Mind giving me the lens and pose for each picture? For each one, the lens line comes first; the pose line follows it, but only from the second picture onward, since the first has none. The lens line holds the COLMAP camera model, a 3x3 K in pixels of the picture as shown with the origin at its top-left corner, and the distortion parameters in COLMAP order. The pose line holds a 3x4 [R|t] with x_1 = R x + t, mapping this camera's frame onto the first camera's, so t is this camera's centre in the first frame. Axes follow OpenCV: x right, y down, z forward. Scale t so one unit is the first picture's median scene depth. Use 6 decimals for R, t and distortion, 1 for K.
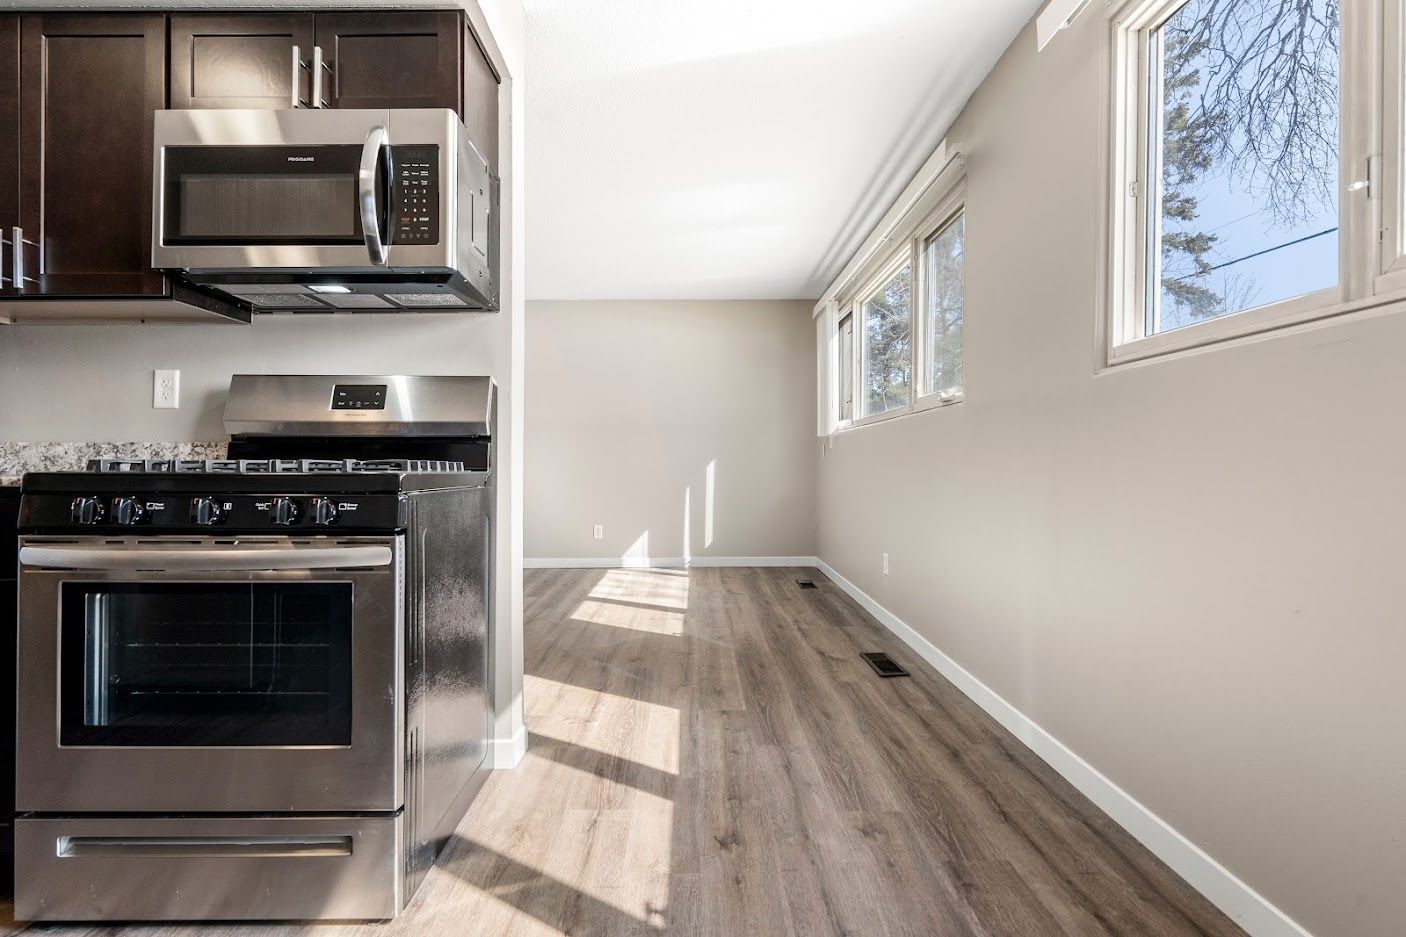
lens RADIAL K [[658.6, 0, 696.6], [0, 658.6, 469.6], [0, 0, 1]] dist [0.002243, -0.000672]
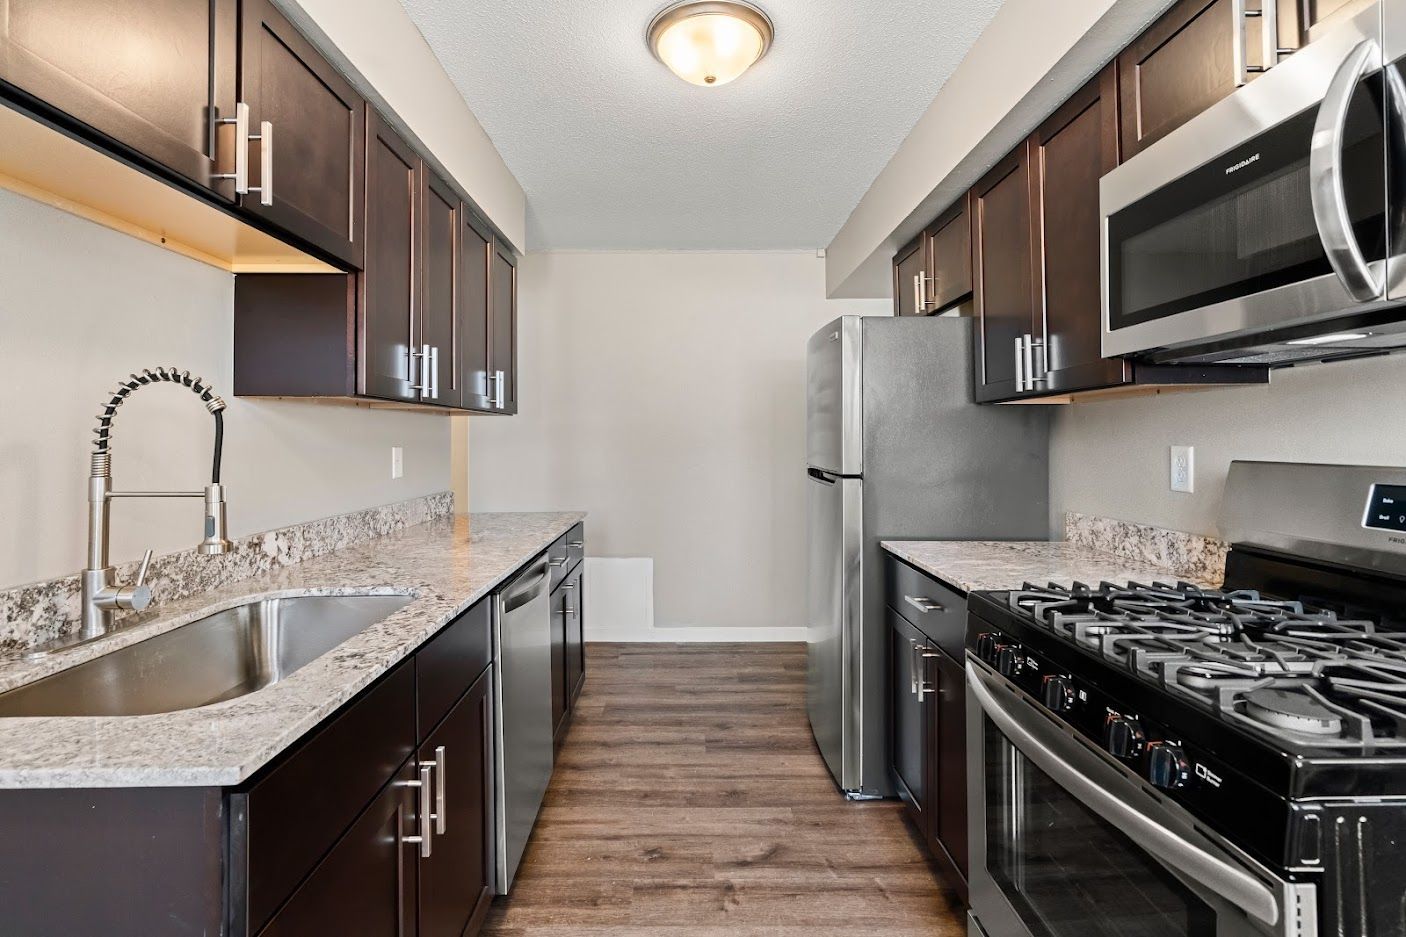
lens RADIAL K [[646.4, 0, 683.7], [0, 646.4, 433.2], [0, 0, 1]] dist [-0.004364, 0.000515]
pose [[-0.004272, -0.016660, -0.999852, 0.035532], [0.009655, 0.999814, -0.016701, -0.185160], [0.999944, -0.009725, -0.004110, 0.416065]]
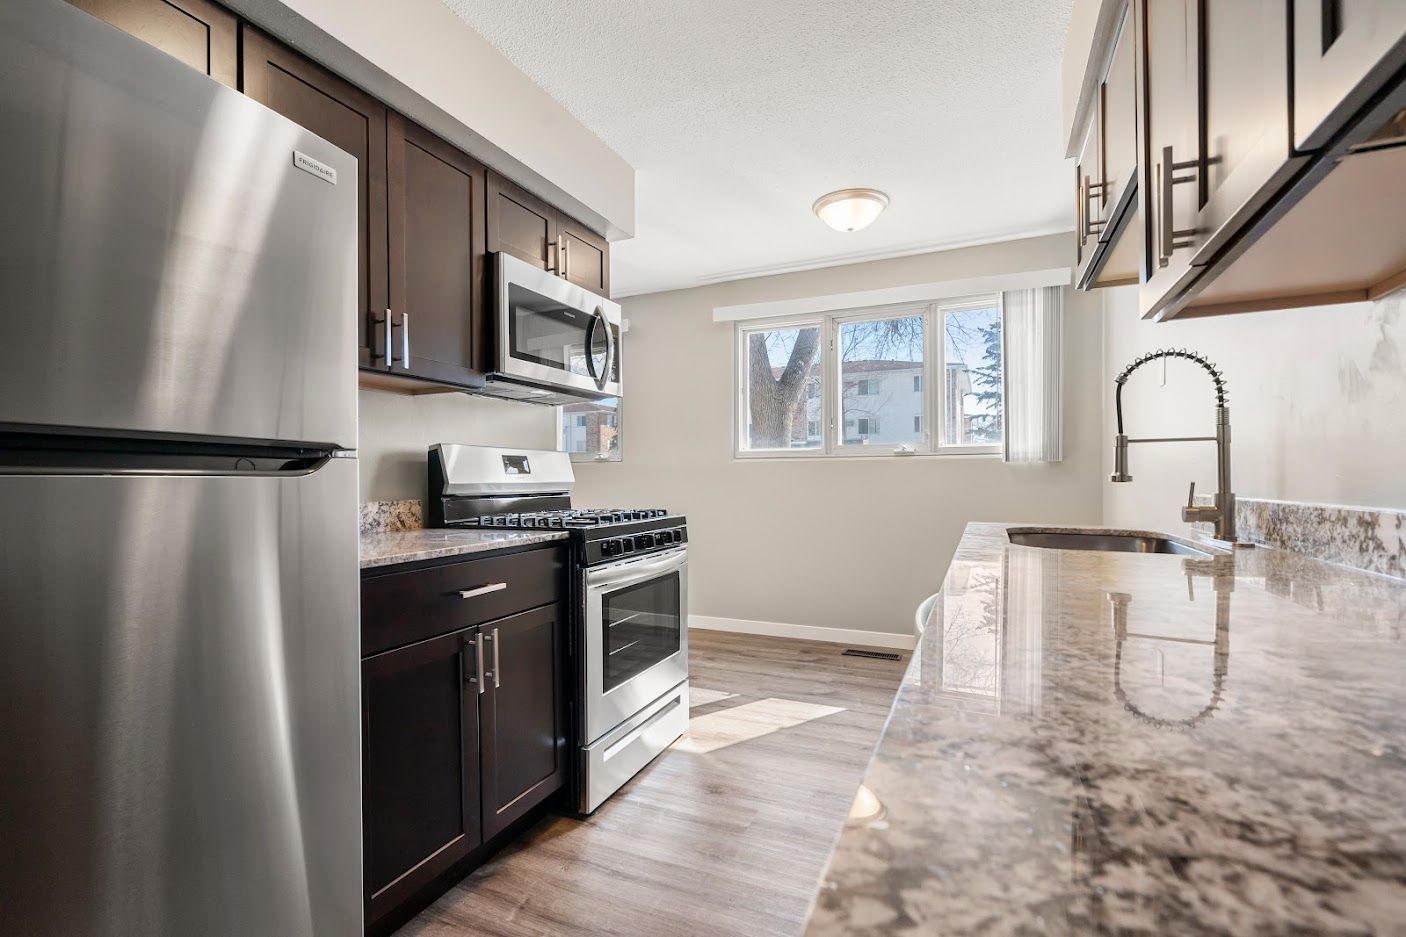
lens RADIAL K [[646.4, 0, 706.3], [0, 646.4, 477.5], [0, 0, 1]] dist [-0.004364, 0.000515]
pose [[0.395007, -0.005972, 0.918659, -1.728429], [0.005934, 0.999975, 0.003949, -0.092518], [-0.918659, 0.003892, 0.395032, 0.113918]]
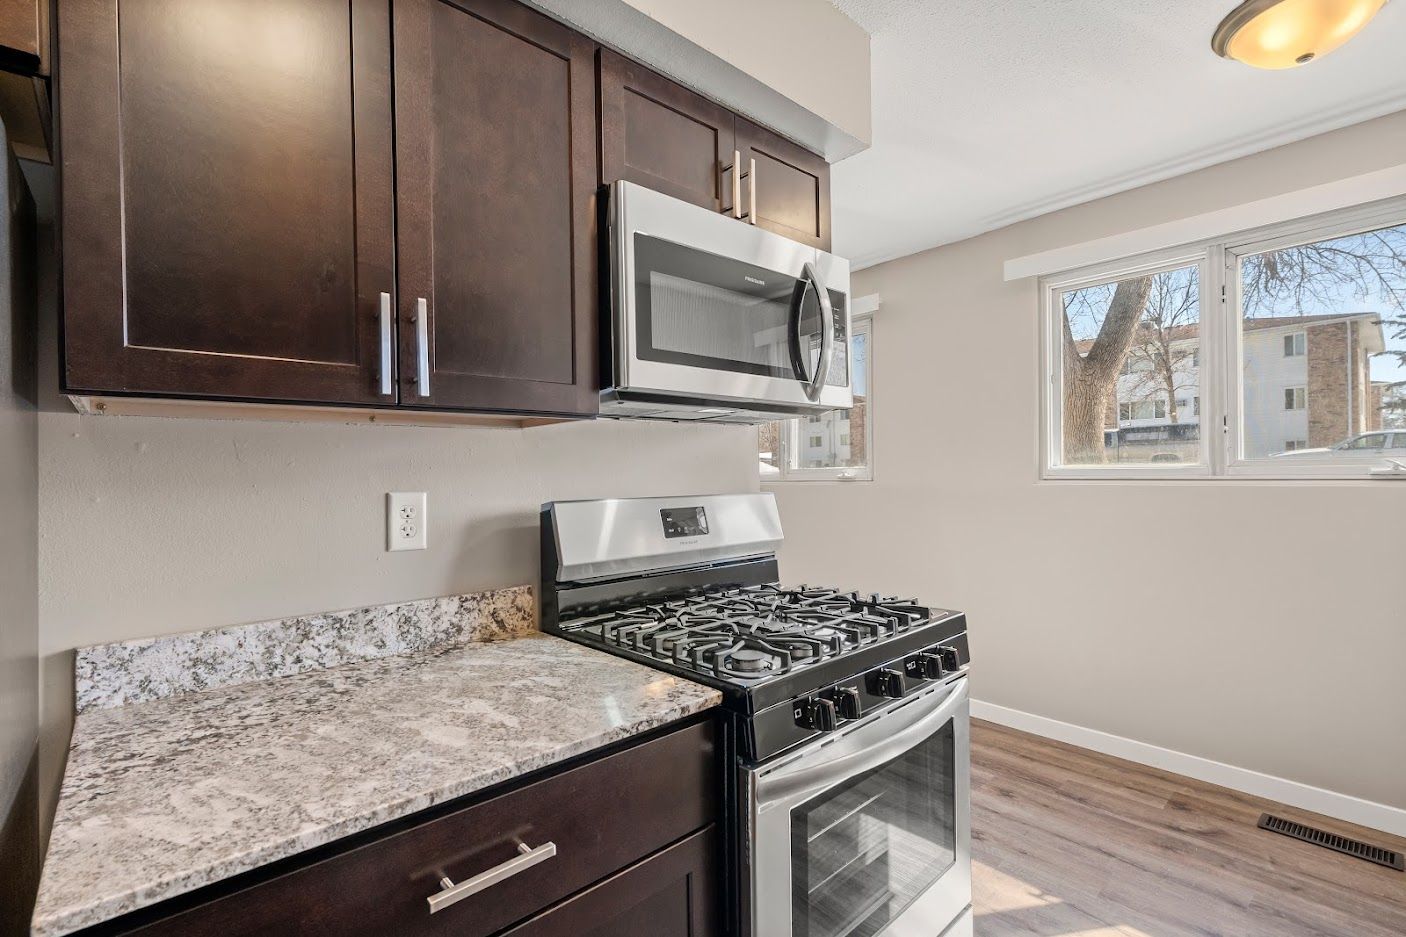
lens RADIAL K [[646.4, 0, 693.4], [0, 646.4, 473.7], [0, 0, 1]] dist [-0.004364, 0.000515]
pose [[0.737842, -0.014618, 0.674815, -1.189531], [0.016081, 0.999862, 0.004077, -0.193618], [-0.674782, 0.007844, 0.737976, 0.370406]]
